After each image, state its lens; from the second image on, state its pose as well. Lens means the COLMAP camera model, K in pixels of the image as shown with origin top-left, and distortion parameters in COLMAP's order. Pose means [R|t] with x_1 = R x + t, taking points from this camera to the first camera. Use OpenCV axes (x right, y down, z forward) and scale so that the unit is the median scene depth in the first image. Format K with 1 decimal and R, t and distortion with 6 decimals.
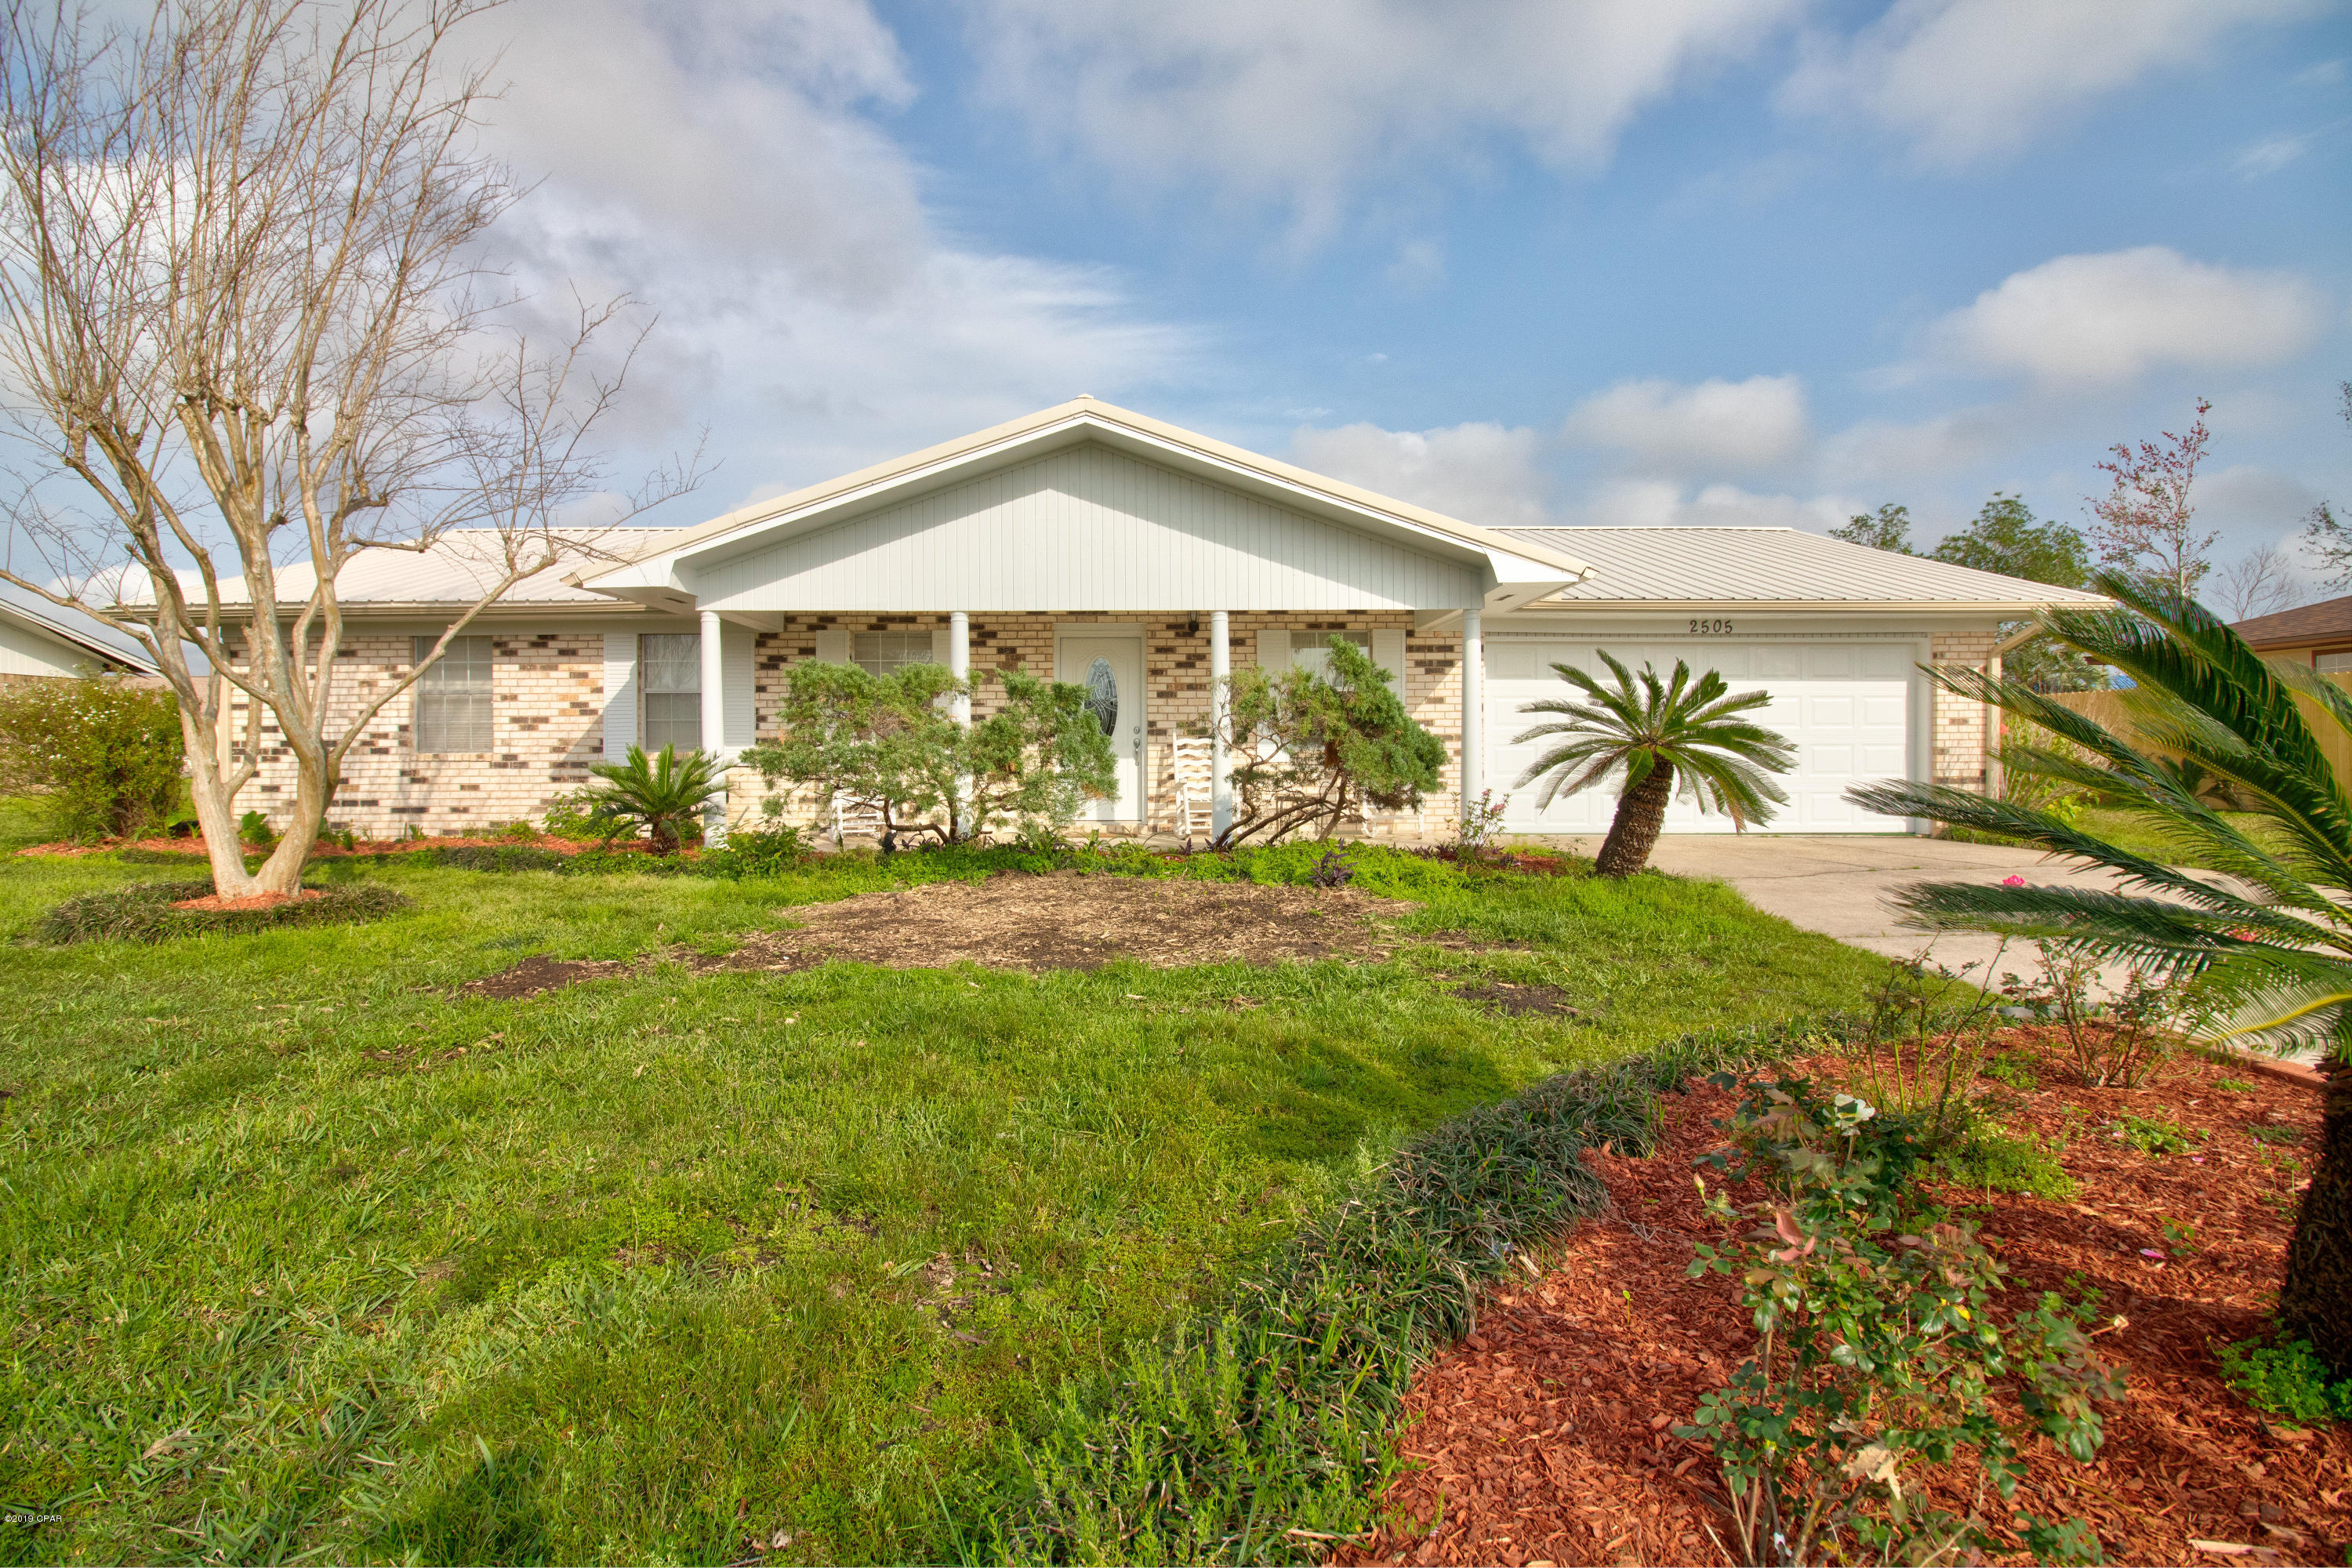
lens RADIAL K [[1082.8, 0, 1176.4], [0, 1082.8, 783.0], [0, 0, 1]] dist [-0.001296, -0.000279]
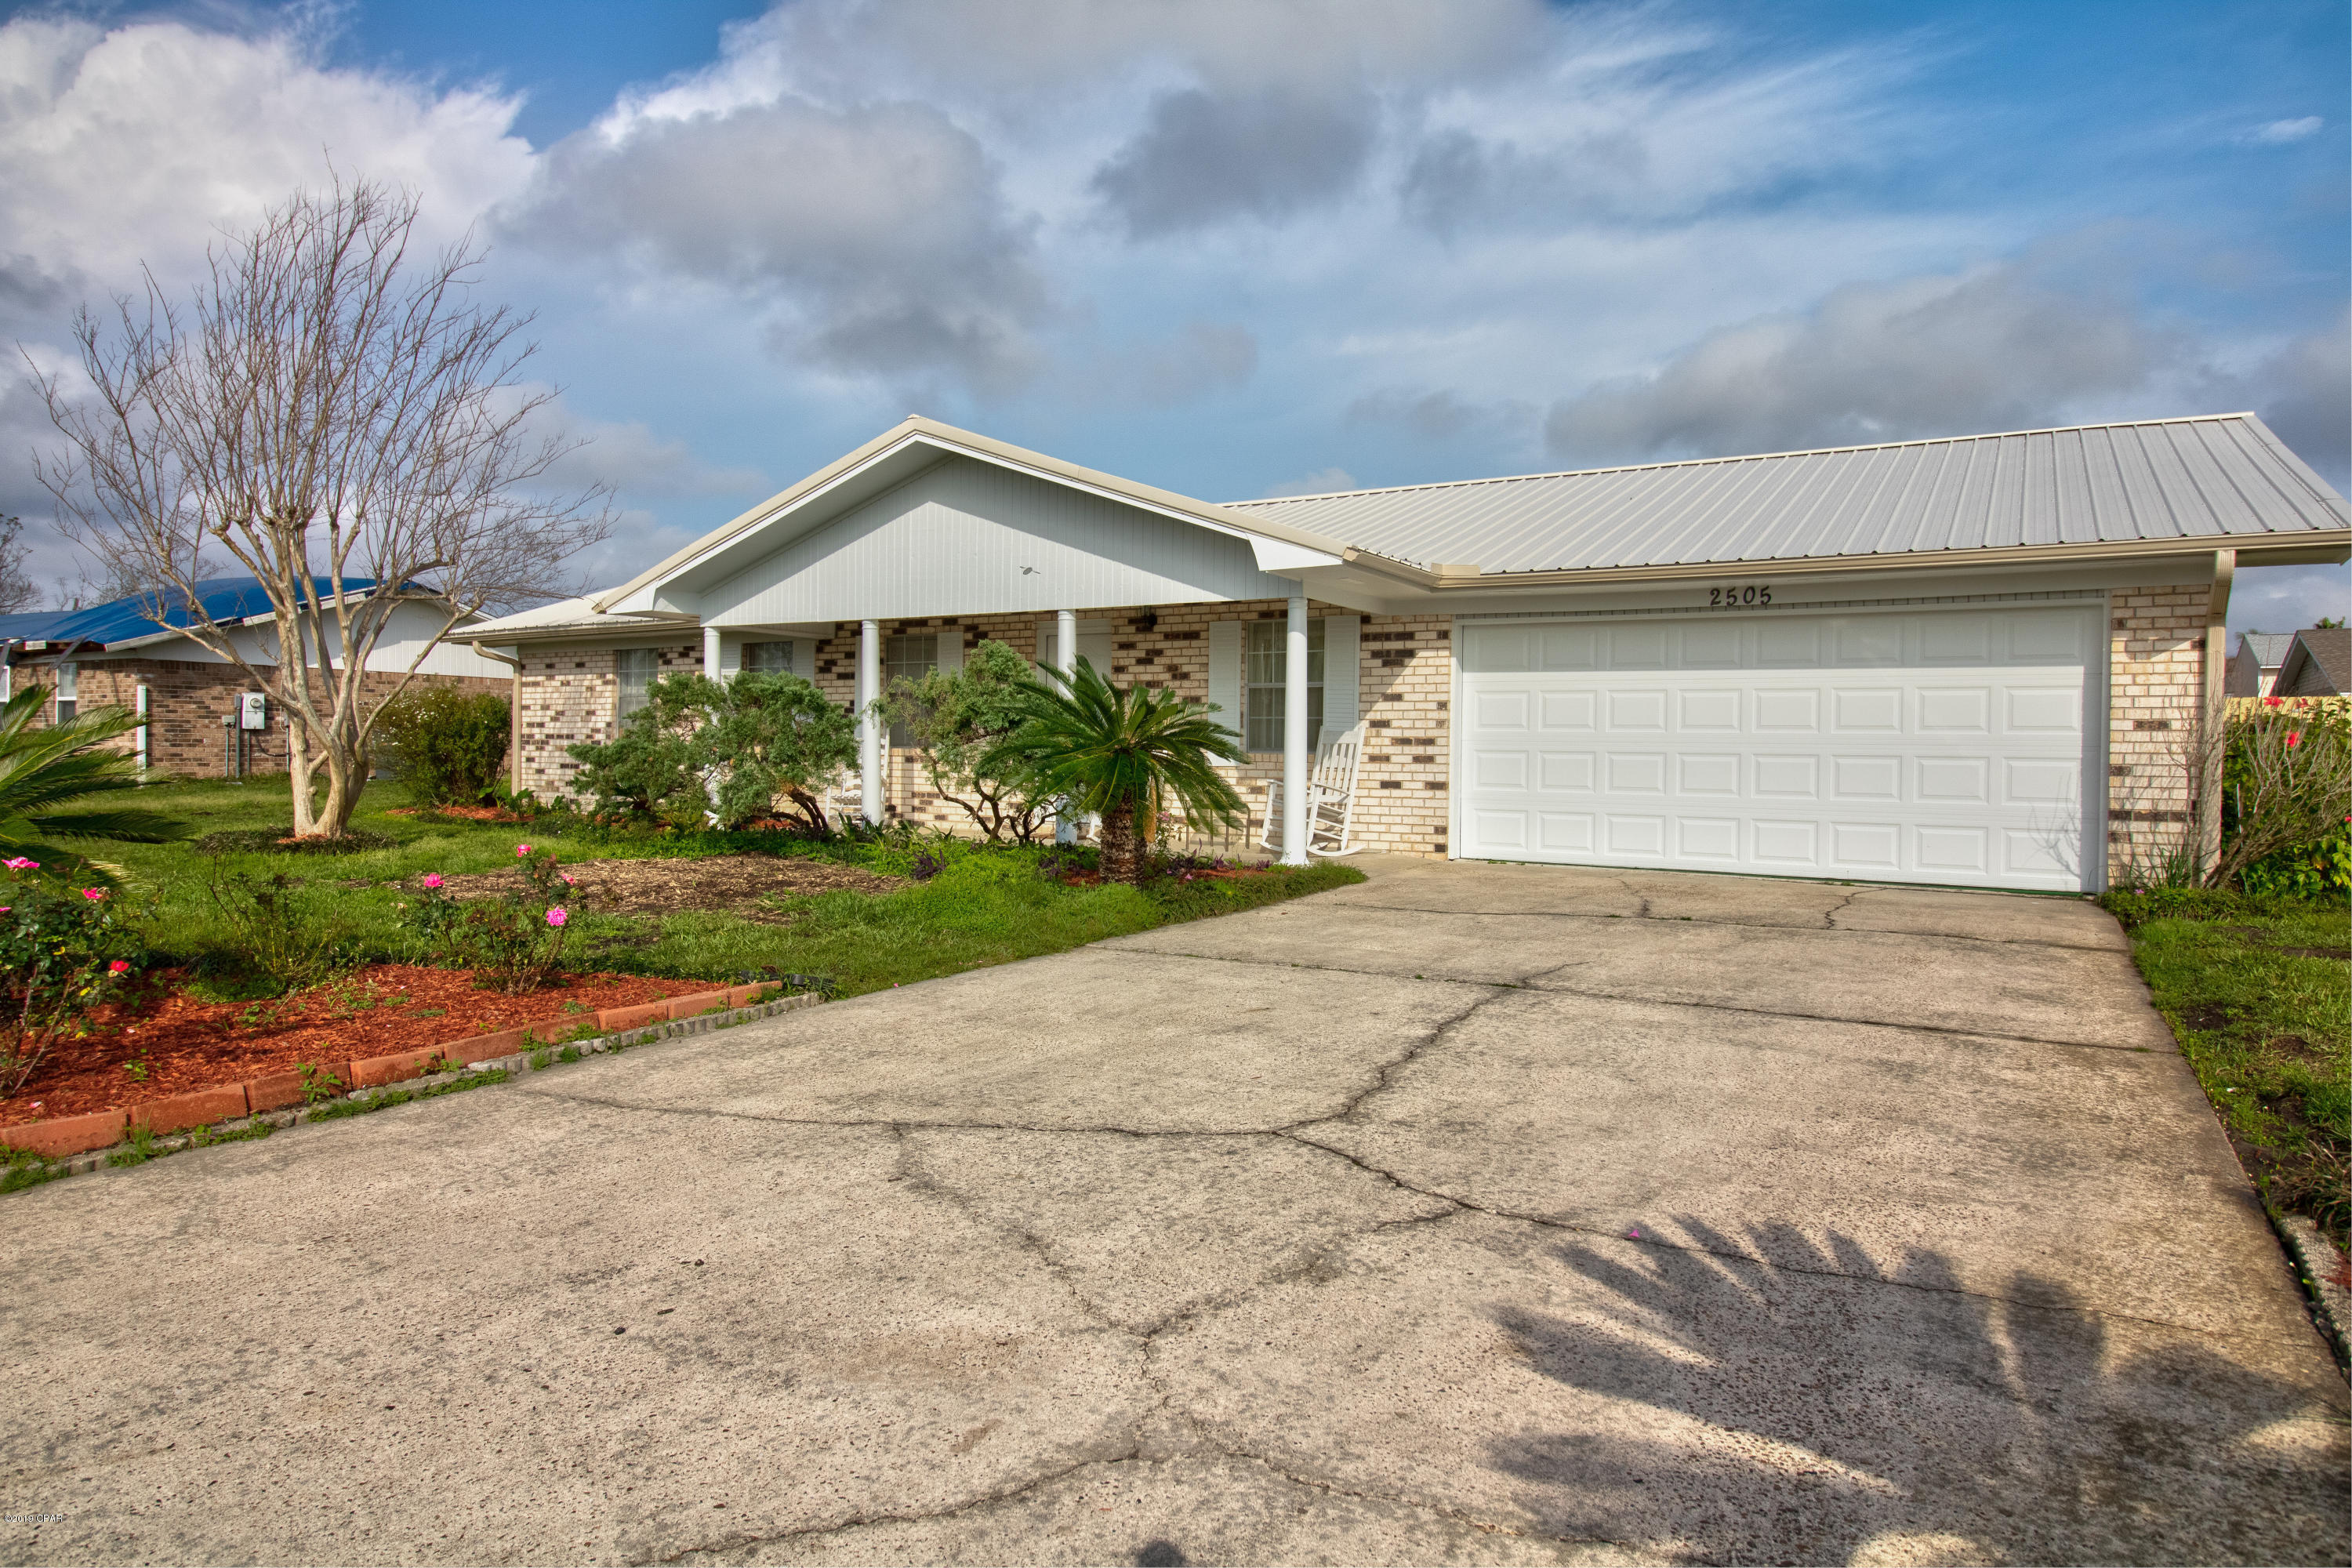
lens RADIAL K [[1424.6, 0, 1173.4], [0, 1424.6, 772.9], [0, 0, 1]] dist [-0.003517, -0.000044]
pose [[0.848406, 0.022458, -0.528870, 0.687551], [-0.032693, 0.999415, -0.010007, -0.000439], [0.528336, 0.025780, 0.848644, -0.035880]]
